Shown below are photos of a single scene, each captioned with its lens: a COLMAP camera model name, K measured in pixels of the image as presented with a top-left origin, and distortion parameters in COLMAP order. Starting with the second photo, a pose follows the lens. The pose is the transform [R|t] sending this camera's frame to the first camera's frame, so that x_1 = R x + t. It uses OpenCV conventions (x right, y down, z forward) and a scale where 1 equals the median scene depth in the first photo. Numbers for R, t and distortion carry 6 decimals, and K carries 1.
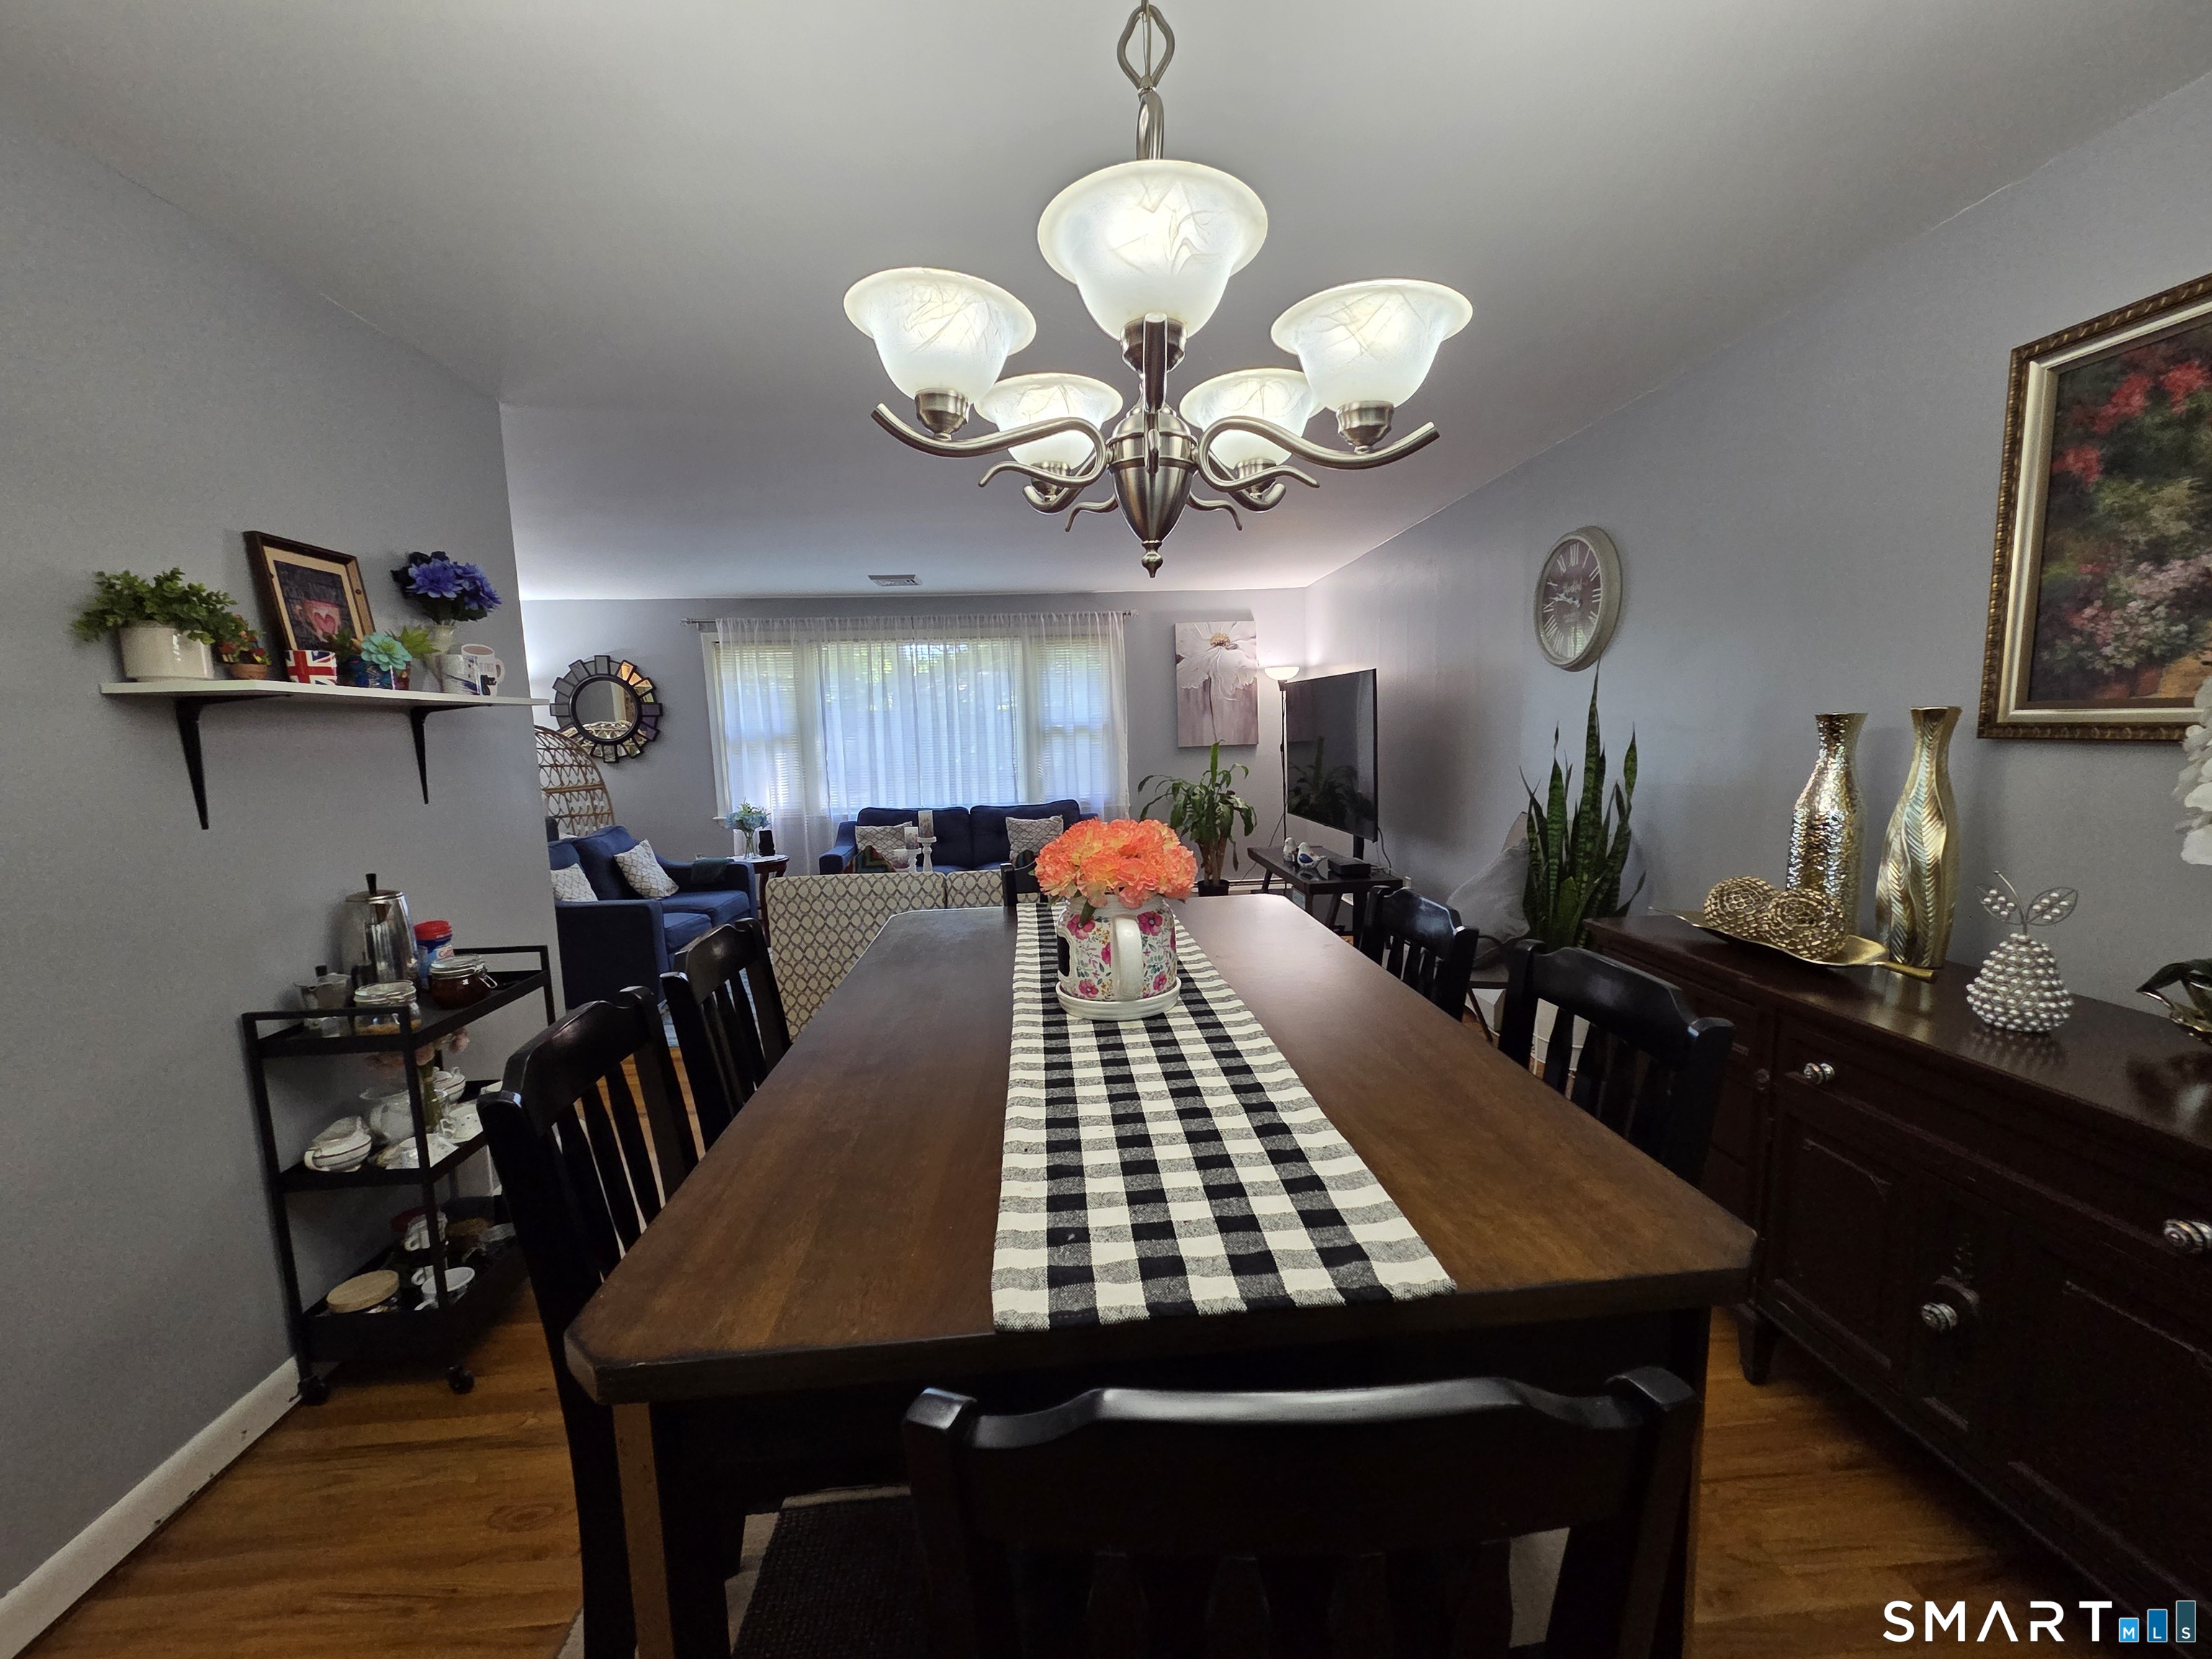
lens RADIAL K [[907.0, 0, 1118.7], [0, 907.0, 841.7], [0, 0, 1]] dist [-0.000197, -0.000189]
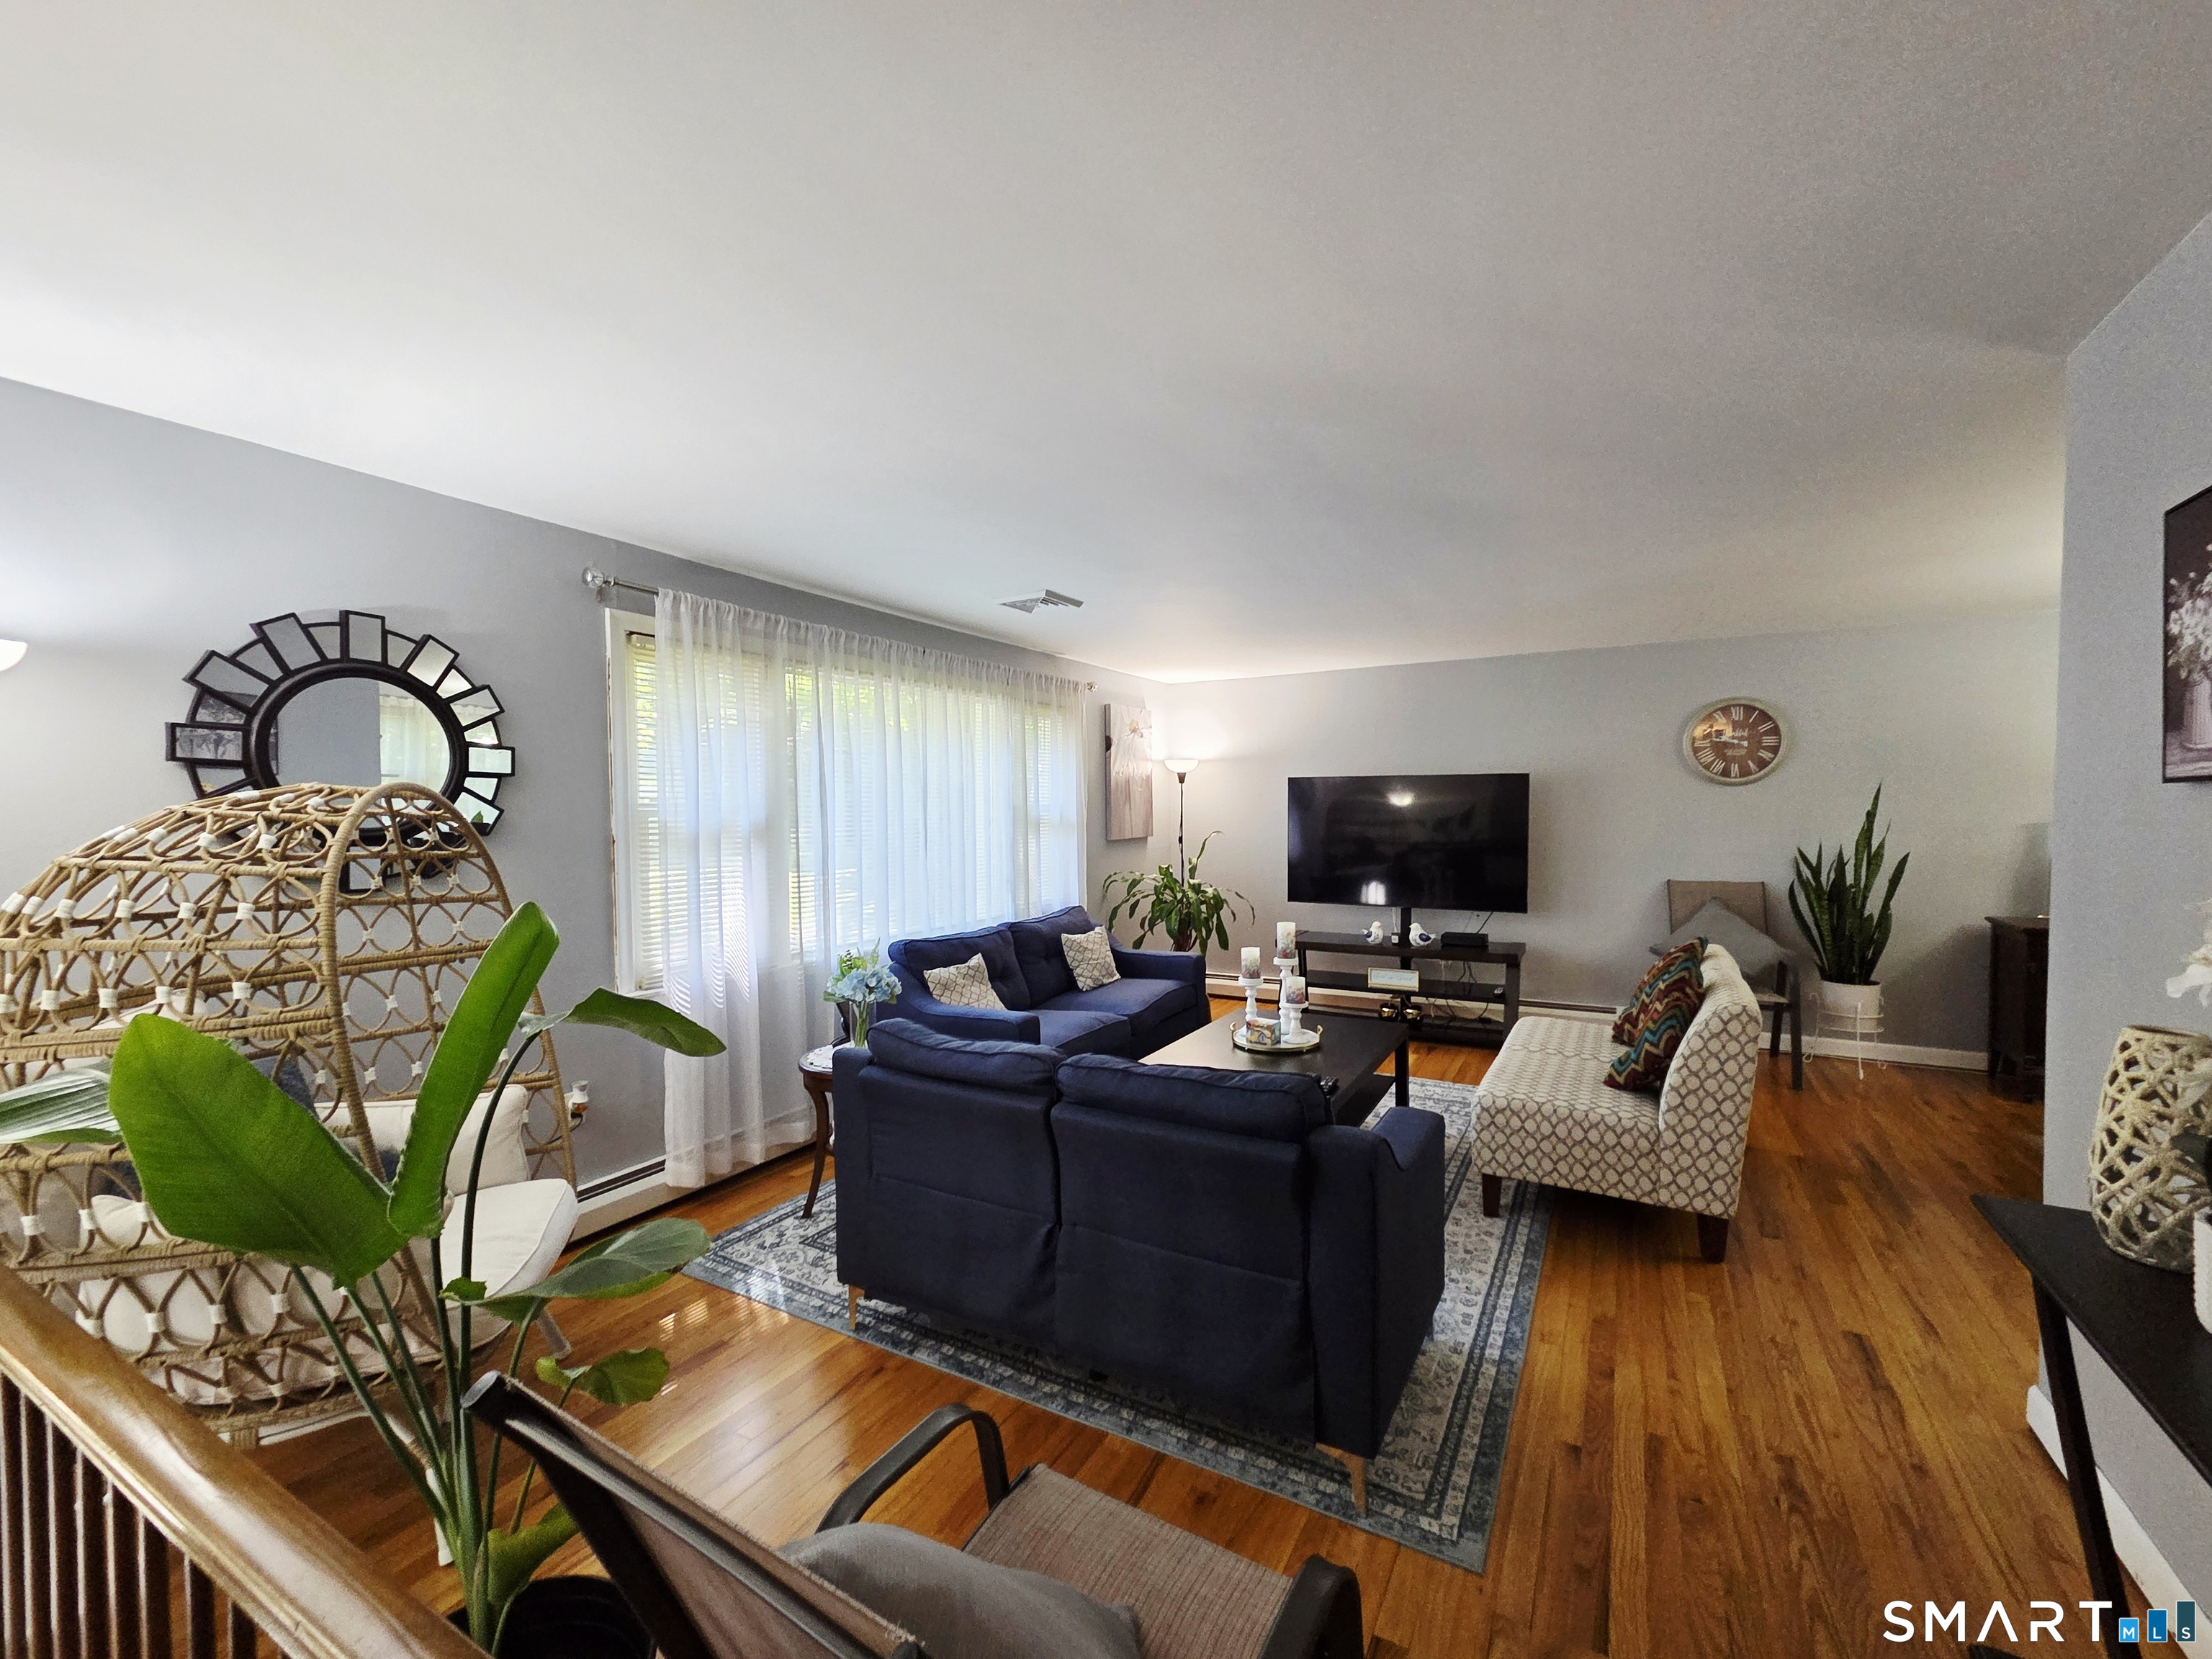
lens RADIAL K [[897.9, 0, 1106.5], [0, 897.9, 849.6], [0, 0, 1]] dist [0.000345, 0.000093]
pose [[0.548256, -0.013288, 0.836205, -0.713671], [0.100396, 0.993689, -0.050034, -0.055258], [-0.830263, 0.111383, 0.546129, 0.540878]]
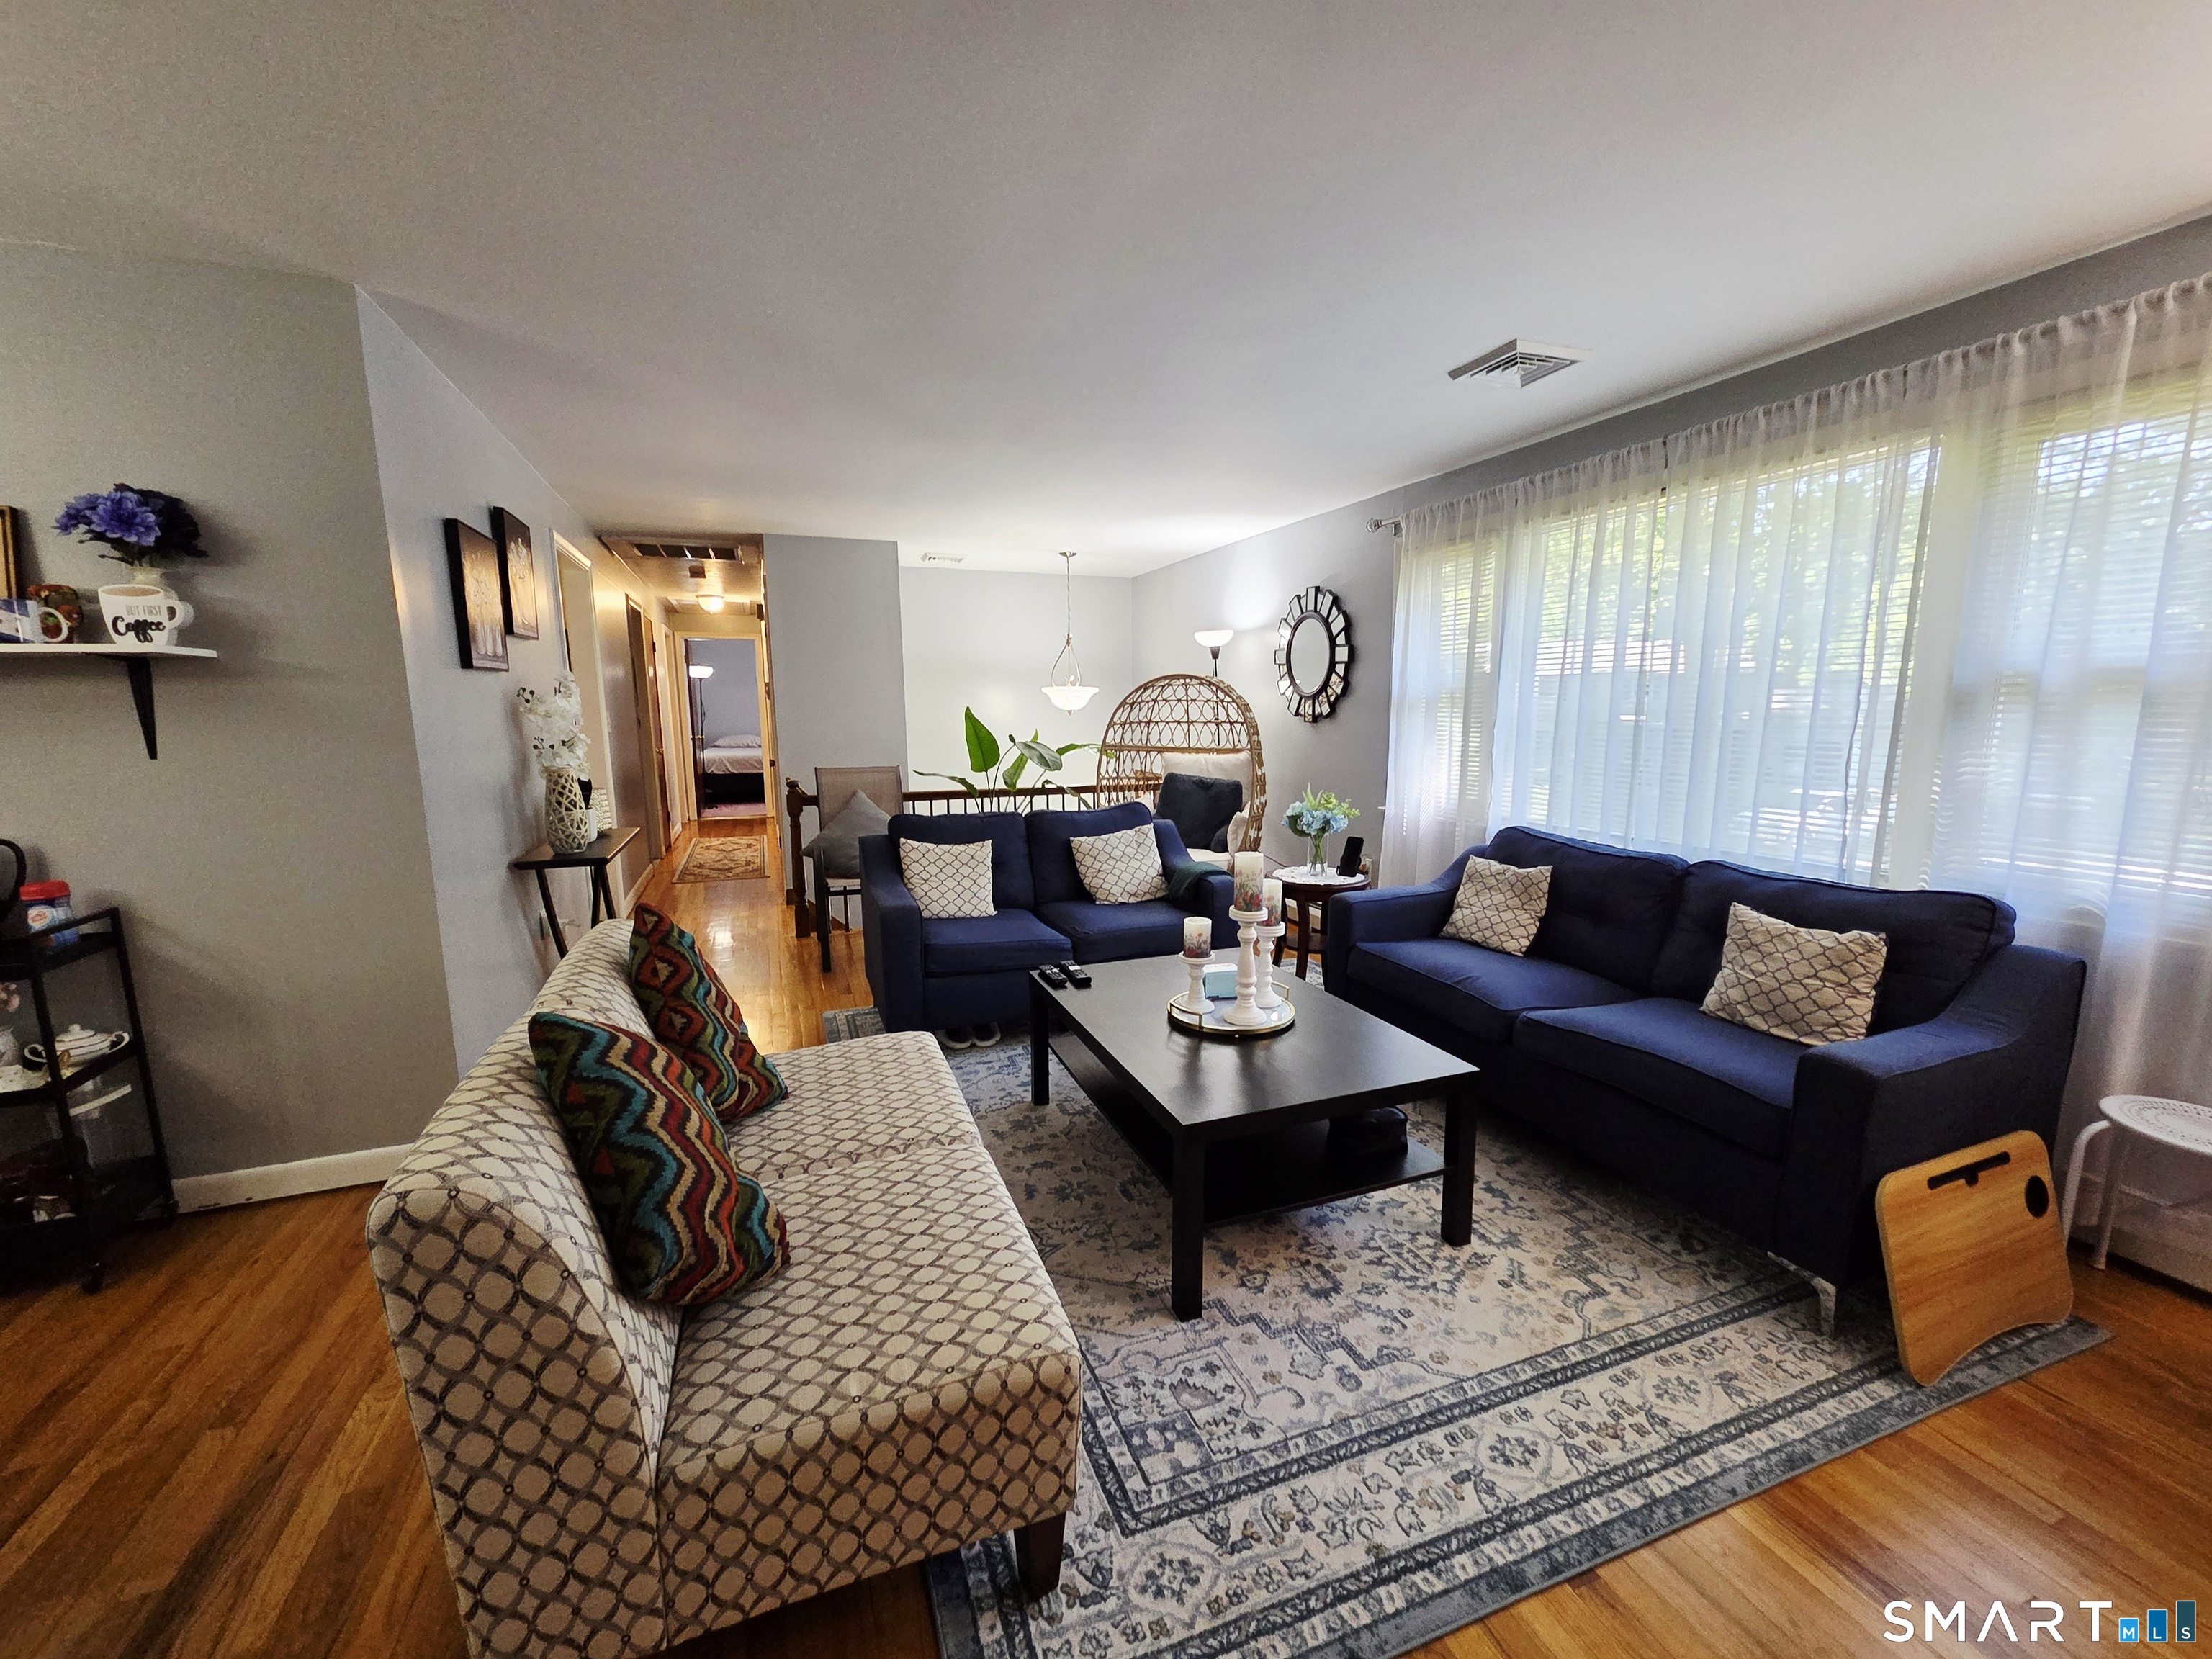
lens RADIAL K [[907.0, 0, 1118.7], [0, 907.0, 841.7], [0, 0, 1]] dist [-0.000197, -0.000189]
pose [[0.300354, 0.170196, -0.938520, 0.164064], [-0.119060, 0.982946, 0.140149, -0.076686], [0.946368, 0.069646, 0.315496, 0.602242]]
